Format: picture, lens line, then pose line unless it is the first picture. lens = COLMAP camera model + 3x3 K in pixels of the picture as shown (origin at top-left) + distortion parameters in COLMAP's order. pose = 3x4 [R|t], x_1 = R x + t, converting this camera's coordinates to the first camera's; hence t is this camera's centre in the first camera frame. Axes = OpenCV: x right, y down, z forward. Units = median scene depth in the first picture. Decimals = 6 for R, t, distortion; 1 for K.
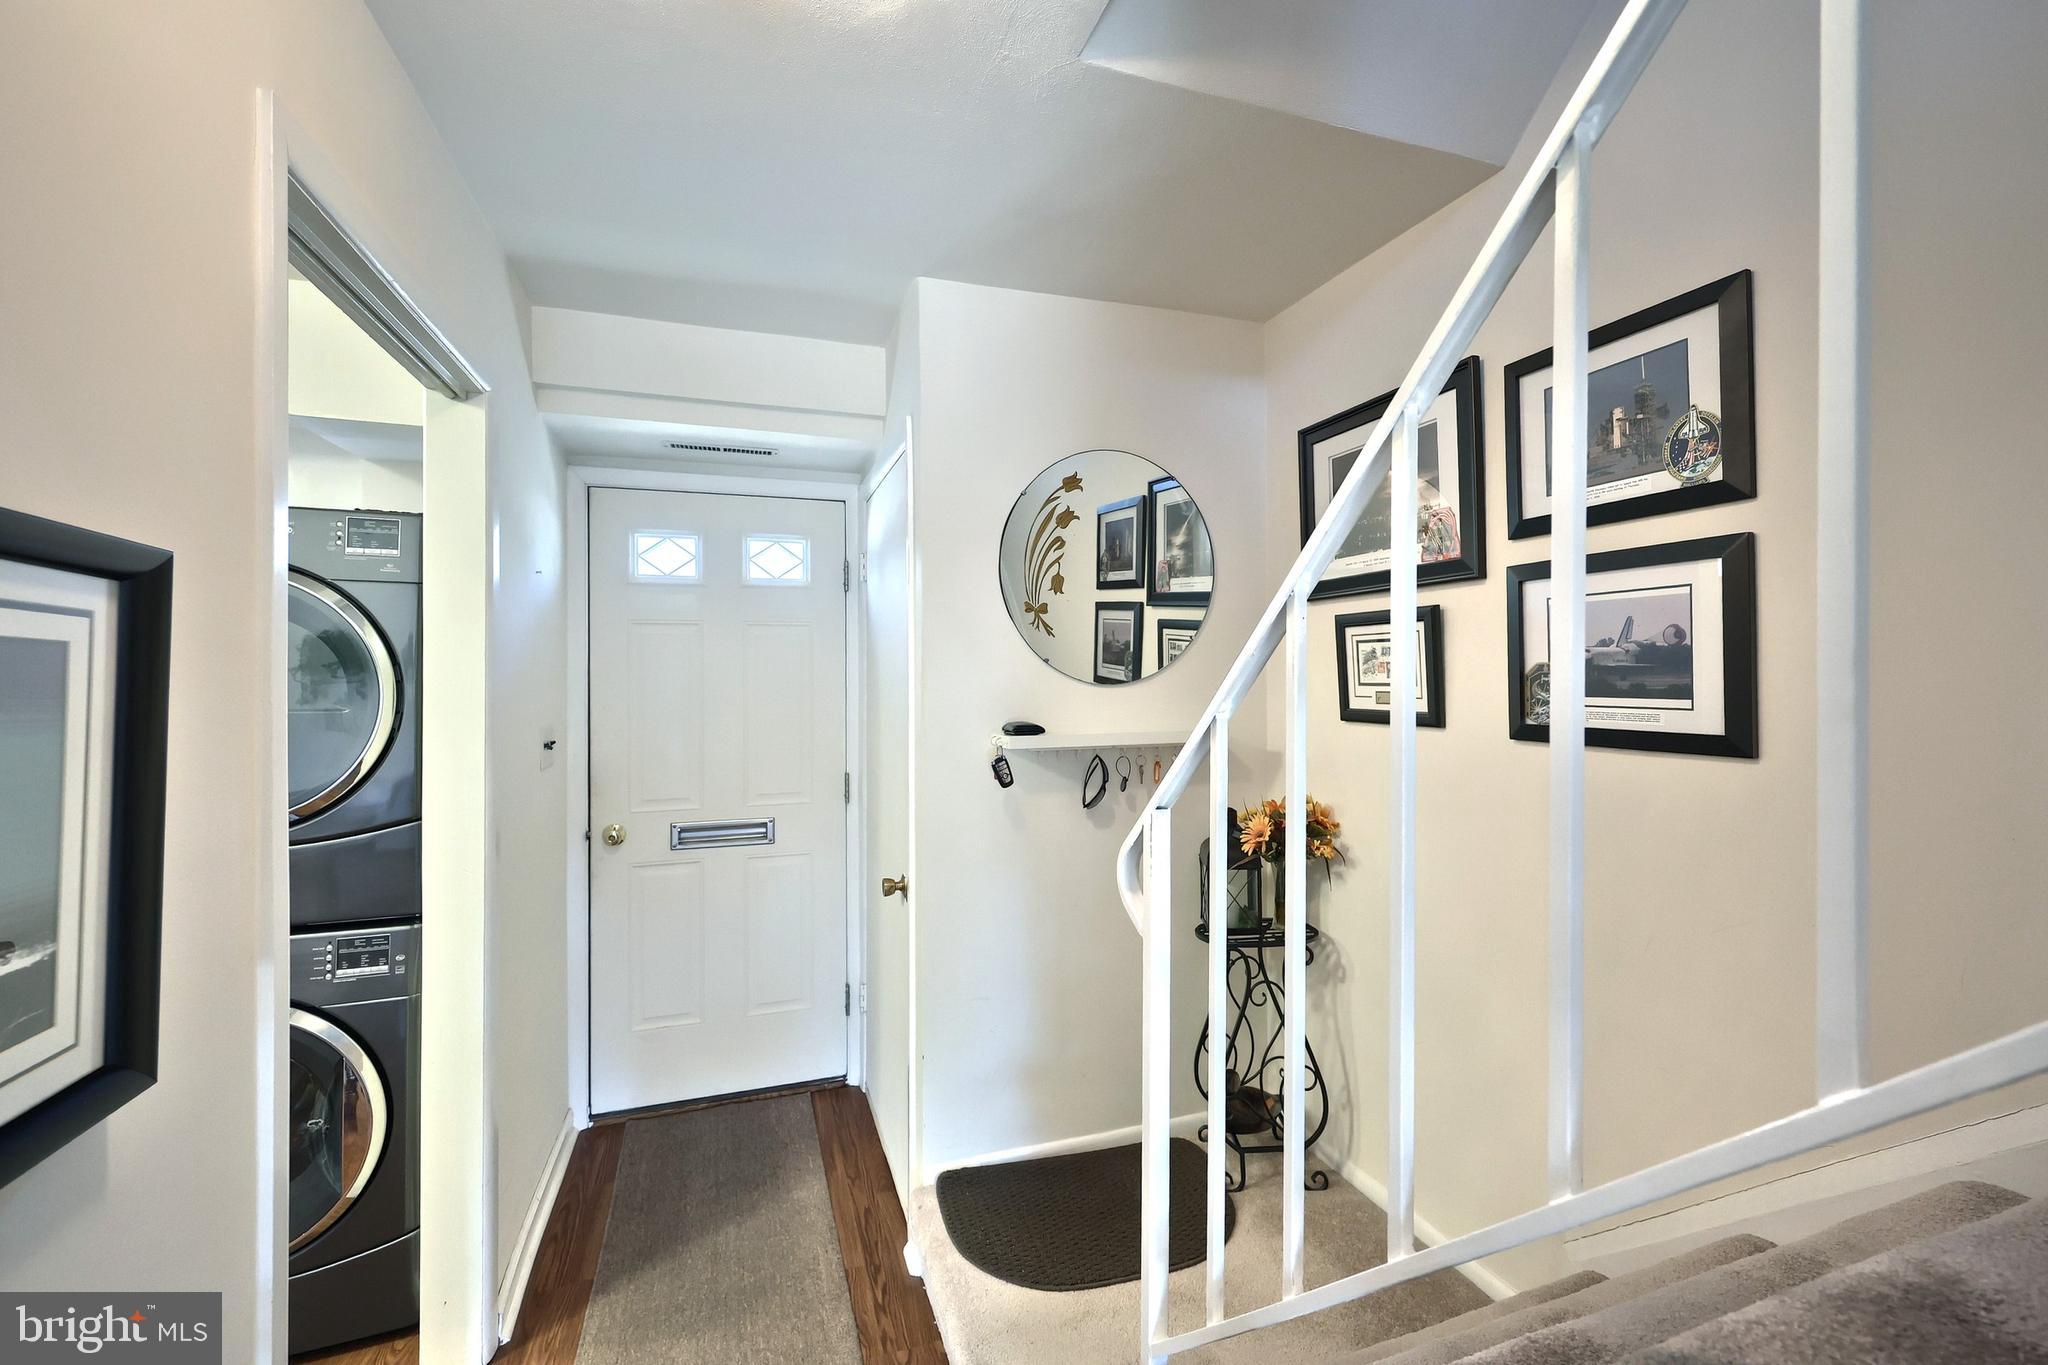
lens RADIAL K [[821.4, 0, 1022.4], [0, 821.4, 676.7], [0, 0, 1]] dist [0.004444, 0.000002]
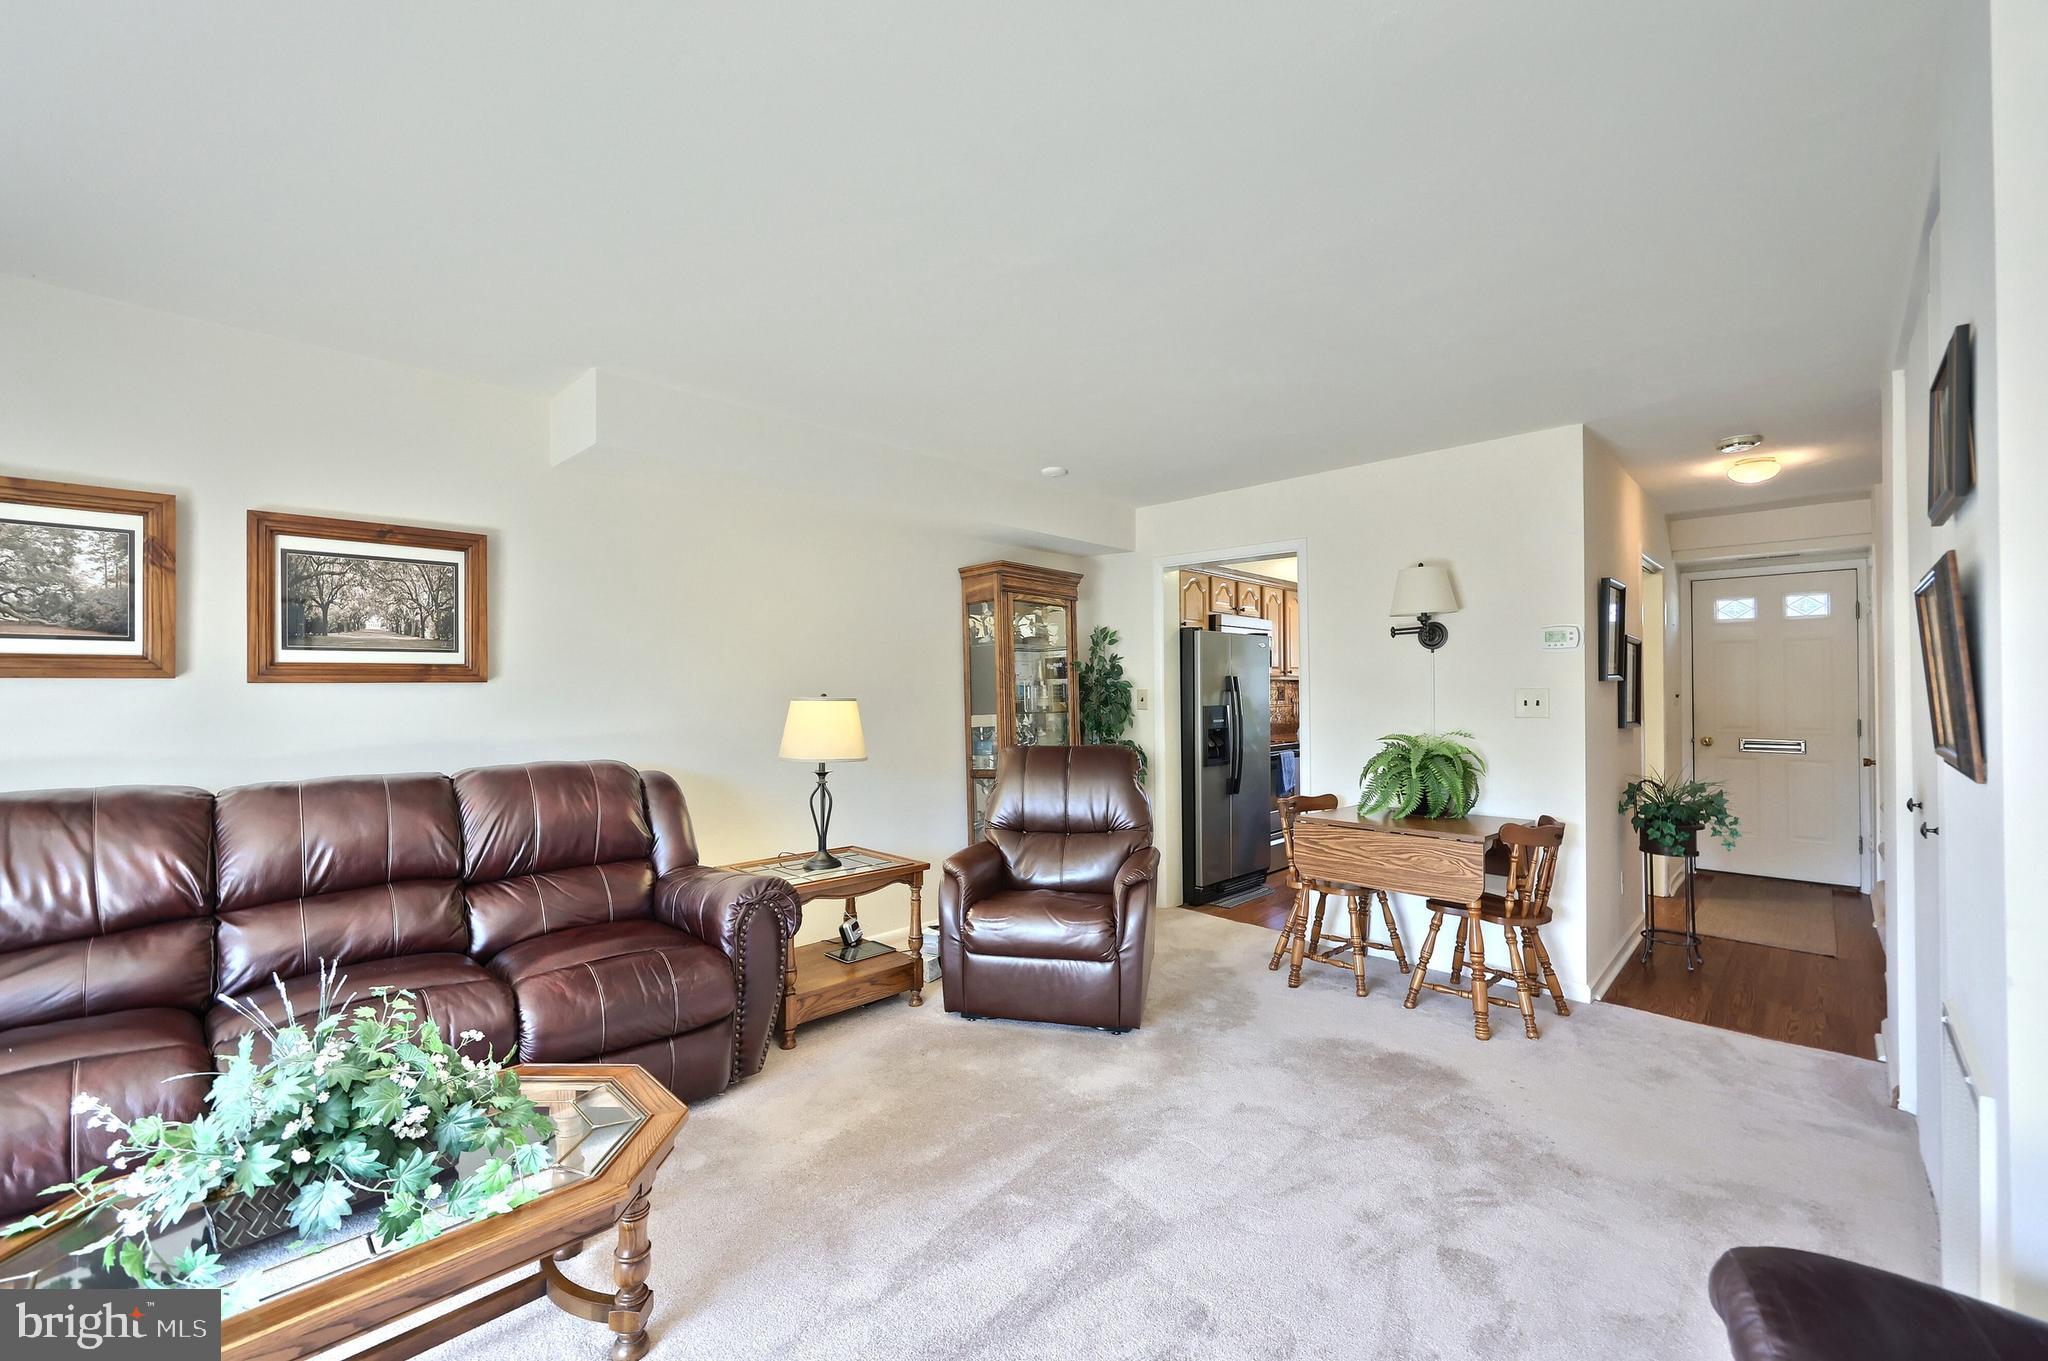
lens RADIAL K [[821.4, 0, 1021.7], [0, 821.4, 685.1], [0, 0, 1]] dist [0.004444, 0.000002]
pose [[0.446865, -0.003336, -0.894595, 0.604469], [0.006685, 0.999978, -0.000389, 0.031876], [0.894576, -0.005807, 0.446877, -1.498319]]
